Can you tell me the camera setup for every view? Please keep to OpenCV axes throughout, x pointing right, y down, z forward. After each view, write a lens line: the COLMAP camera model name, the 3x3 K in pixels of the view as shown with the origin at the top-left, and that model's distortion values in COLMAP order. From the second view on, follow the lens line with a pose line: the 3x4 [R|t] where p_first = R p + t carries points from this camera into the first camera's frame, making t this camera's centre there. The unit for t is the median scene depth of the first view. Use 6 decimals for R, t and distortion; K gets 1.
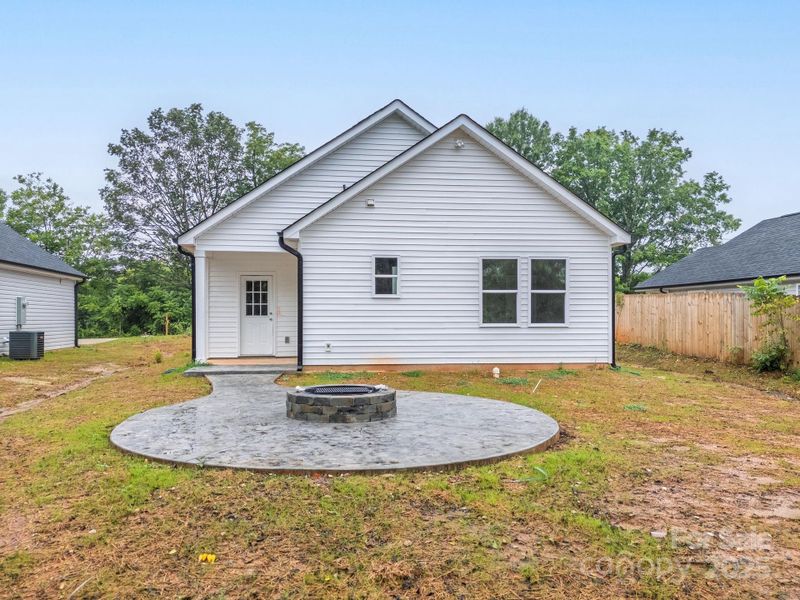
lens RADIAL K [[591.8, 0, 375.3], [0, 591.8, 325.9], [0, 0, 1]] dist [0.028063, -0.009423]
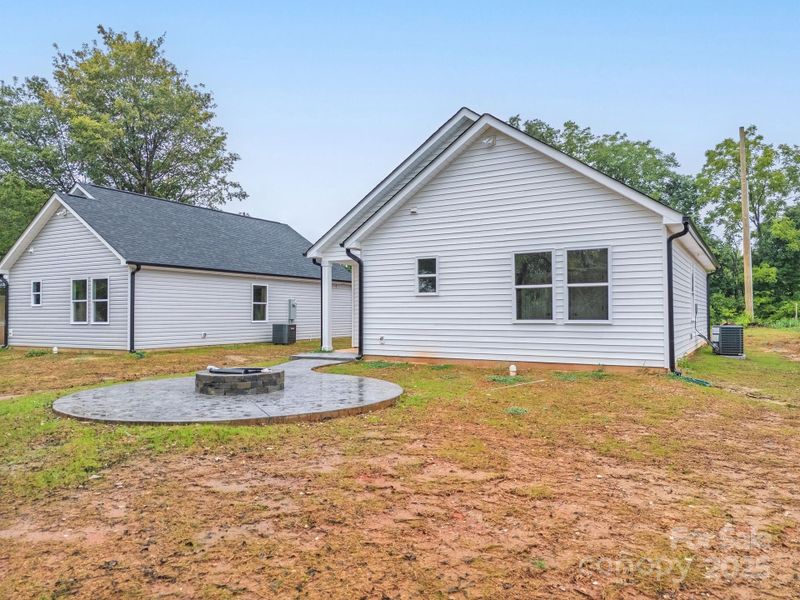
lens RADIAL K [[591.8, 0, 402.7], [0, 591.8, 301.1], [0, 0, 1]] dist [0.028063, -0.009423]
pose [[0.794464, -0.015230, -0.607120, 0.619349], [-0.004577, 0.999507, -0.031062, -0.003501], [0.607294, 0.027456, 0.794003, 0.110644]]
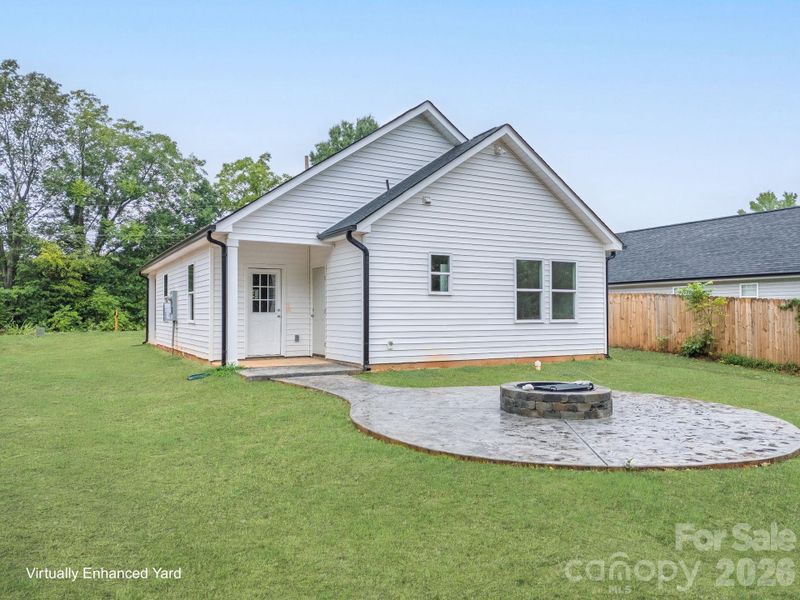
lens RADIAL K [[591.8, 0, 392.8], [0, 591.8, 302.9], [0, 0, 1]] dist [0.028063, -0.009423]
pose [[0.927006, 0.005451, 0.375008, -0.422710], [0.006451, 0.999515, -0.030476, -0.003280], [-0.374992, 0.030671, 0.926521, 0.091749]]
